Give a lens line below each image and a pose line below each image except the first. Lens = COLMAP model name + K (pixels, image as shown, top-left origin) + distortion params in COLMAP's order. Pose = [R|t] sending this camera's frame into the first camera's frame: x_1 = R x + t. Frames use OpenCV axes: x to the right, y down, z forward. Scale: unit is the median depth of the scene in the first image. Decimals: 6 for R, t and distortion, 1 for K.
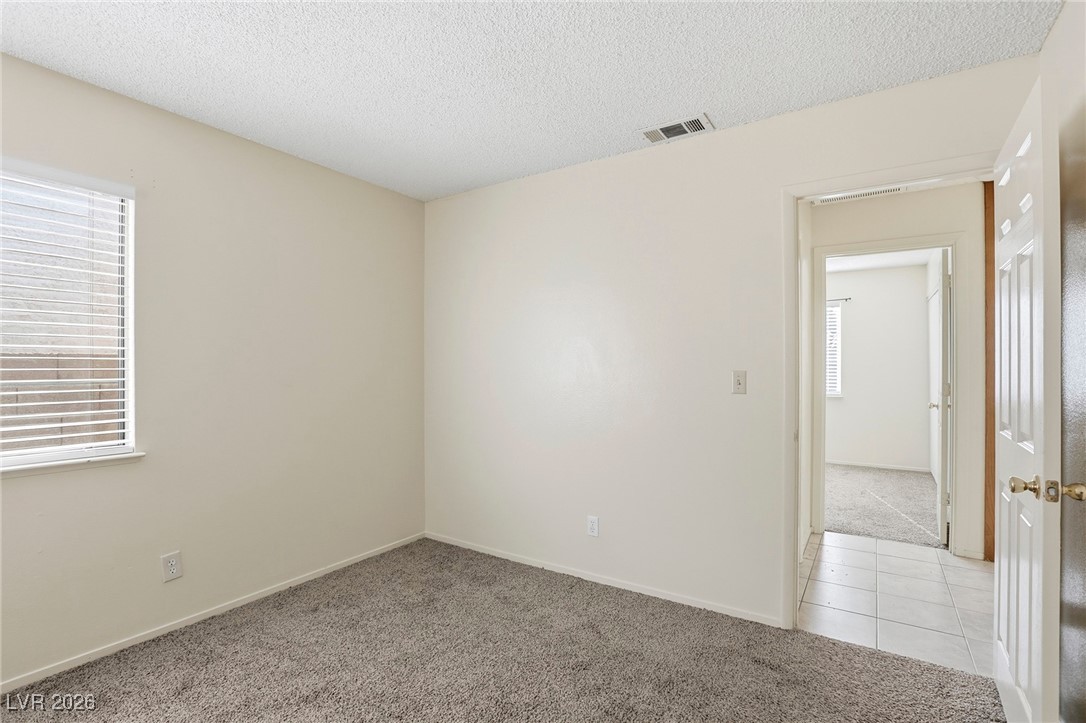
lens RADIAL K [[507.0, 0, 538.5], [0, 507.0, 359.8], [0, 0, 1]] dist [-0.003893, 0.000223]
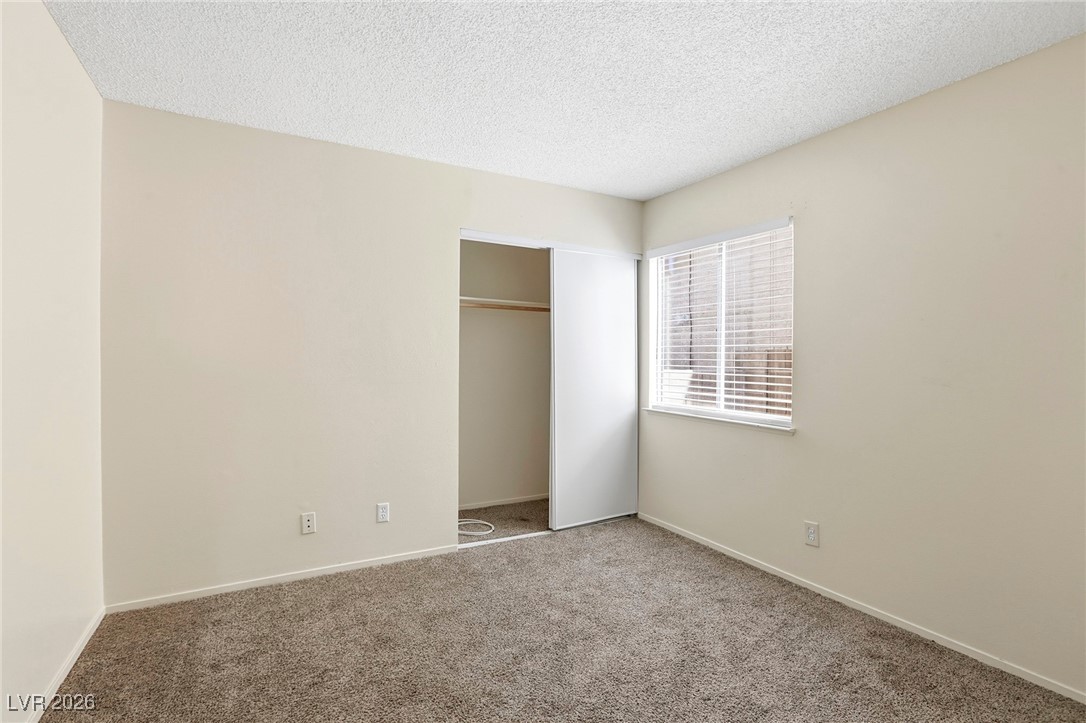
lens RADIAL K [[507.0, 0, 538.0], [0, 507.0, 366.8], [0, 0, 1]] dist [-0.003893, 0.000223]
pose [[-0.442633, 0.012488, -0.896616, 0.567062], [0.003142, 0.999918, 0.012376, 0.015345], [0.896697, 0.002661, -0.442636, 0.946748]]
